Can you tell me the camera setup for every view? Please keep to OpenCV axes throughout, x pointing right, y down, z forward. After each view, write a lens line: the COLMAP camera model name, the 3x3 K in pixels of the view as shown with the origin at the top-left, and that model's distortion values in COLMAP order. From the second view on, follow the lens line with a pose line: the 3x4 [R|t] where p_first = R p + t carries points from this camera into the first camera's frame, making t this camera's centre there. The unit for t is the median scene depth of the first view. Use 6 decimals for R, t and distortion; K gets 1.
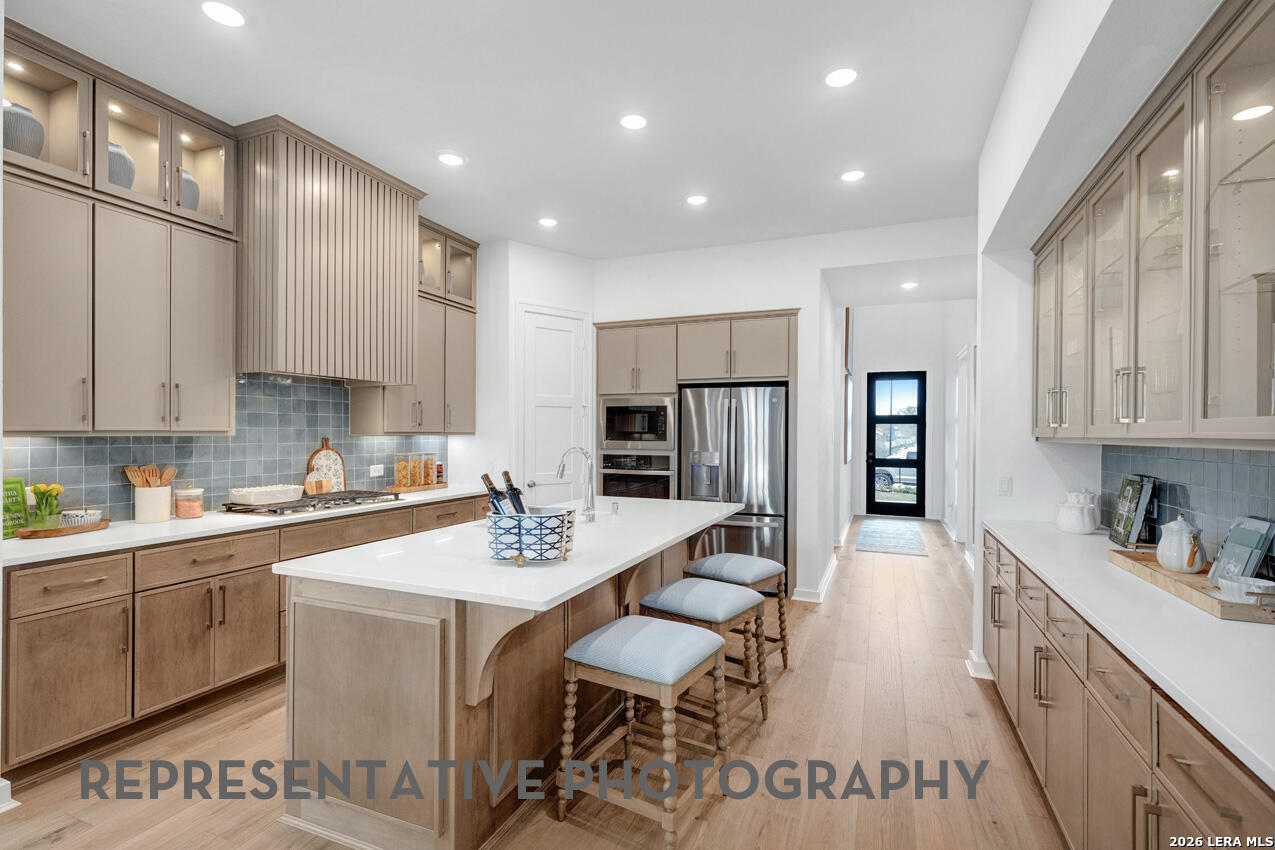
lens RADIAL K [[576.1, 0, 632.1], [0, 576.1, 430.6], [0, 0, 1]] dist [0.008169, -0.000201]
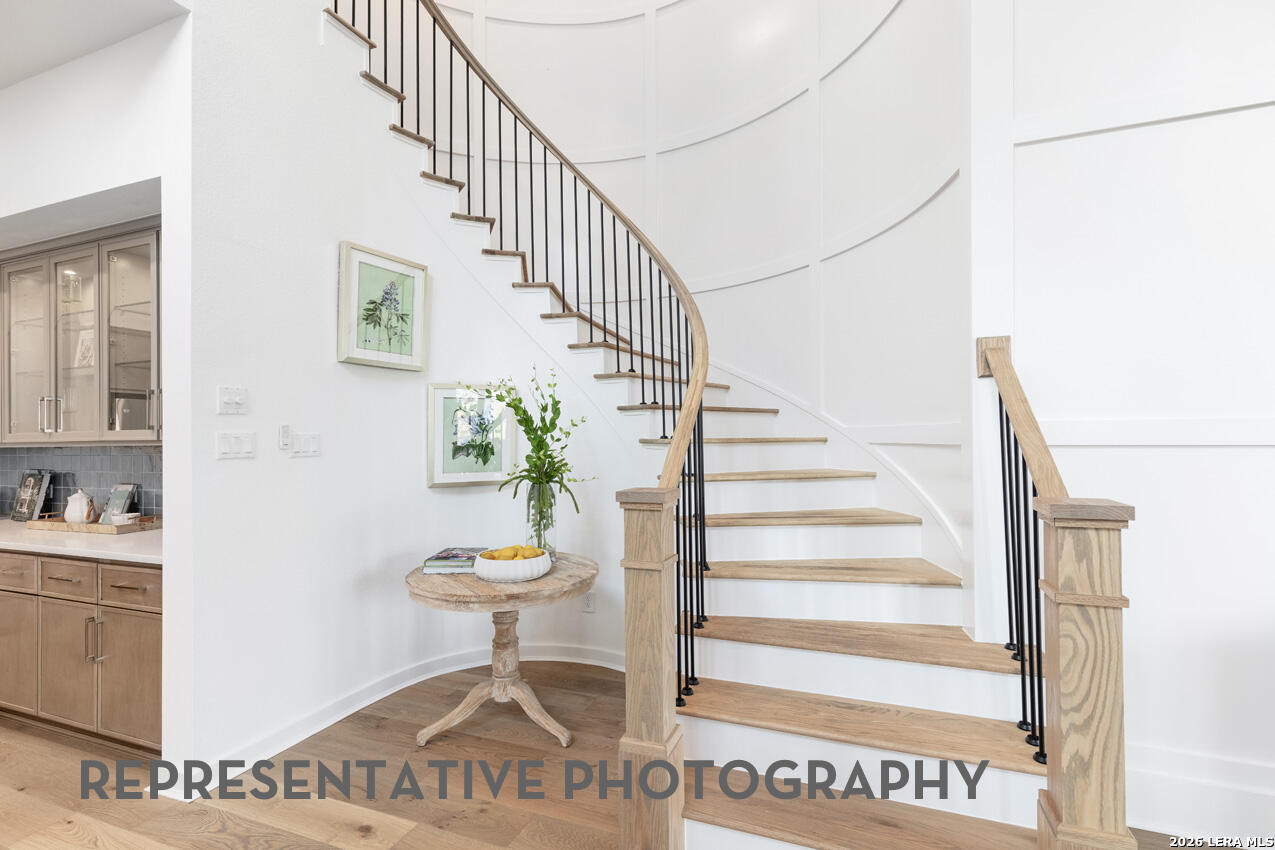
lens RADIAL K [[576.1, 0, 632.1], [0, 576.1, 430.6], [0, 0, 1]] dist [0.008169, -0.000201]
pose [[-0.039290, 0.000449, 0.999228, -0.427566], [0.009037, 0.999959, -0.000094, -0.002600], [-0.999187, 0.009026, -0.039292, -0.278235]]
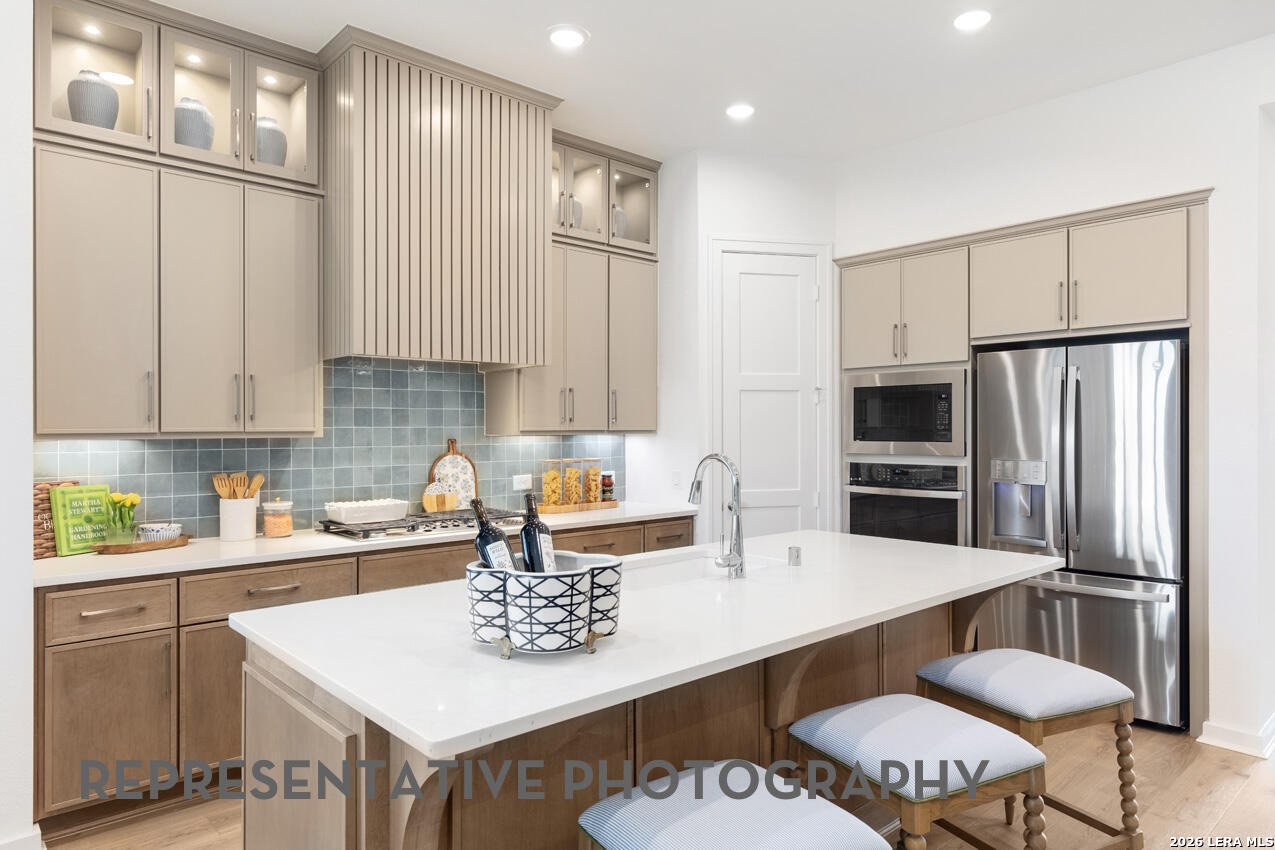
lens RADIAL K [[772.7, 0, 637.5], [0, 772.7, 425.0], [0, 0, 1]] dist [-0.000276, -0.000850]
pose [[0.907238, -0.011801, -0.420453, 0.155011], [0.010955, 0.999930, -0.004428, 0.001442], [0.420476, -0.000589, 0.907304, 0.198280]]
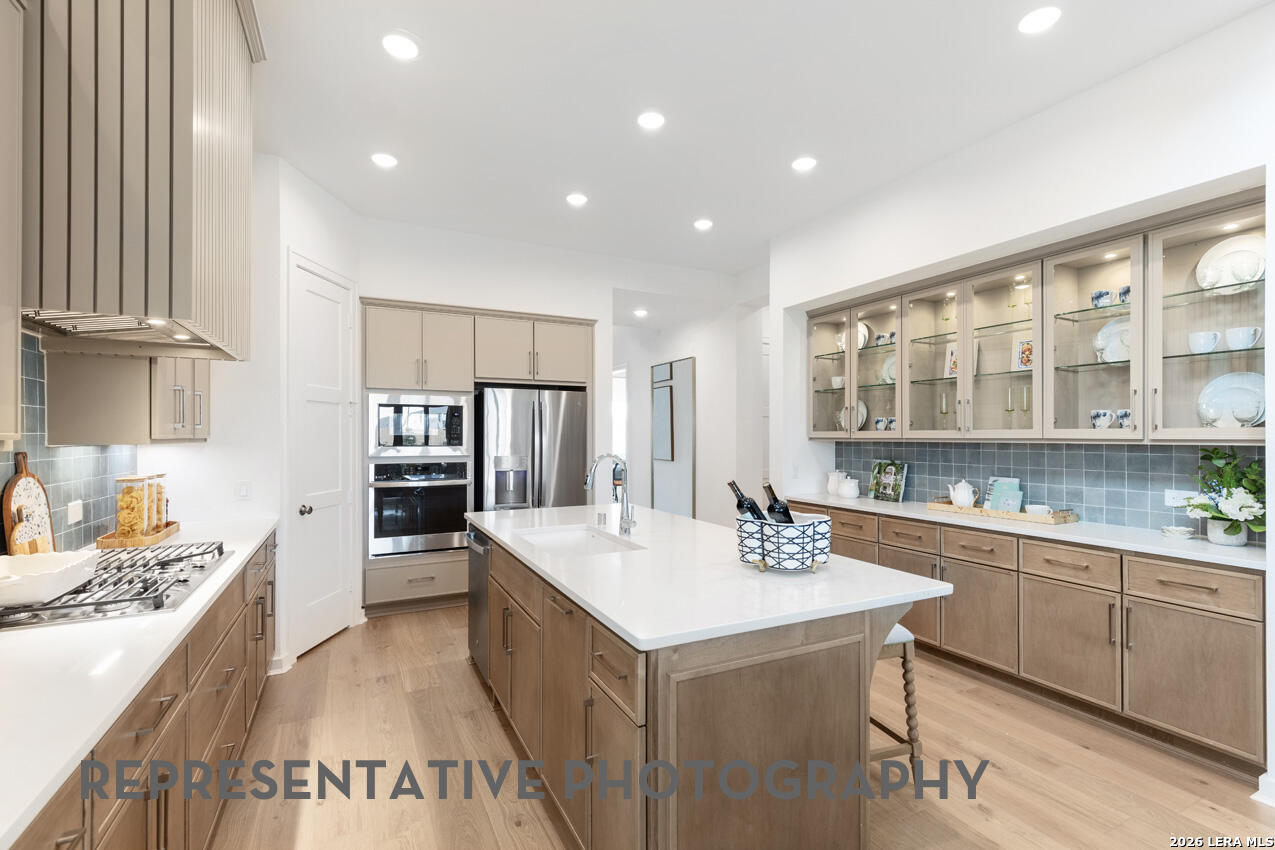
lens RADIAL K [[580.4, 0, 637.1], [0, 580.4, 429.6], [0, 0, 1]] dist [0.031952, 0.000152]
pose [[0.649130, 0.000434, 0.760678, -0.688693], [0.000796, 0.999999, -0.001250, -0.007784], [-0.760677, 0.001417, 0.649129, 0.332401]]
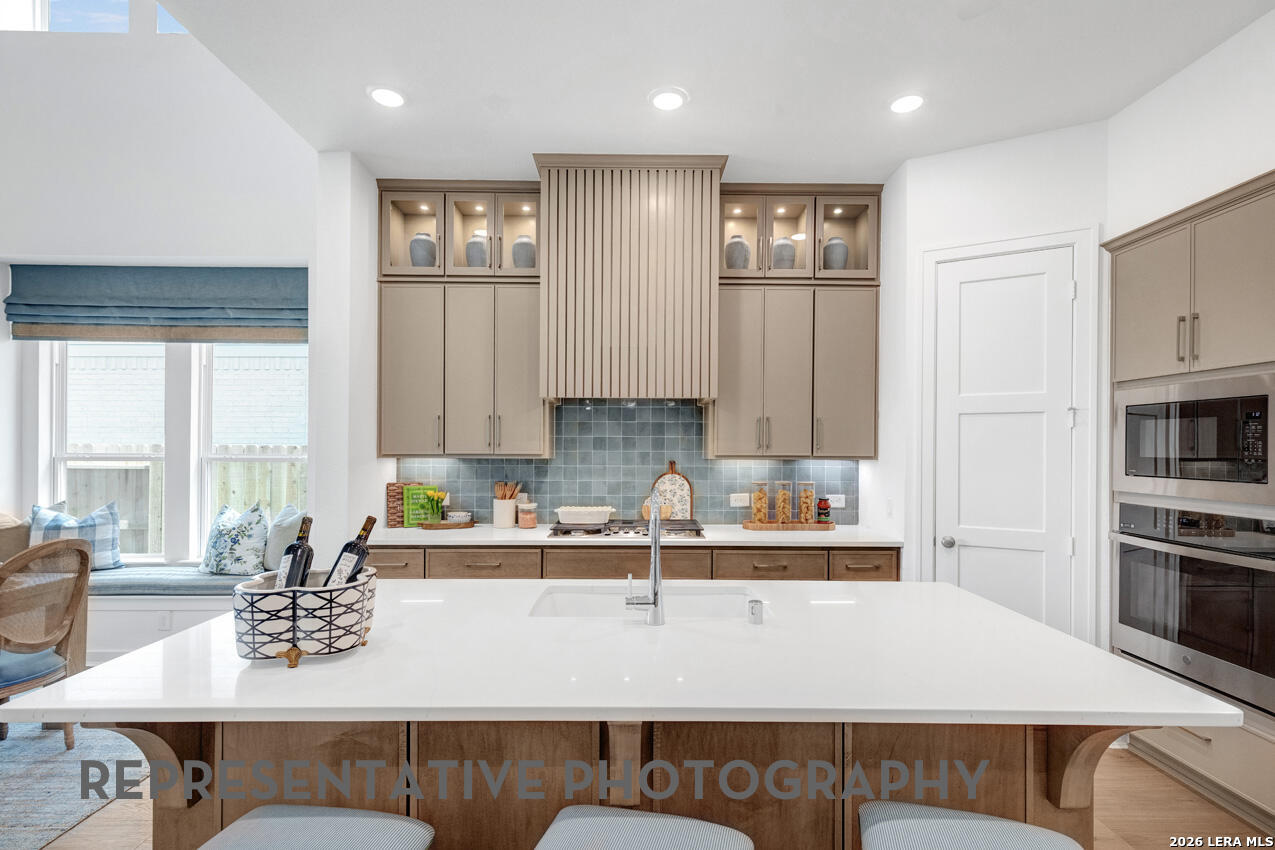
lens RADIAL K [[571.4, 0, 639.6], [0, 571.4, 436.9], [0, 0, 1]] dist [0.010160, 0.000095]
pose [[0.409587, -0.027581, -0.911854, 0.363822], [0.000056, 0.999544, -0.030208, 0.001116], [0.912271, 0.012322, 0.409402, 0.676843]]
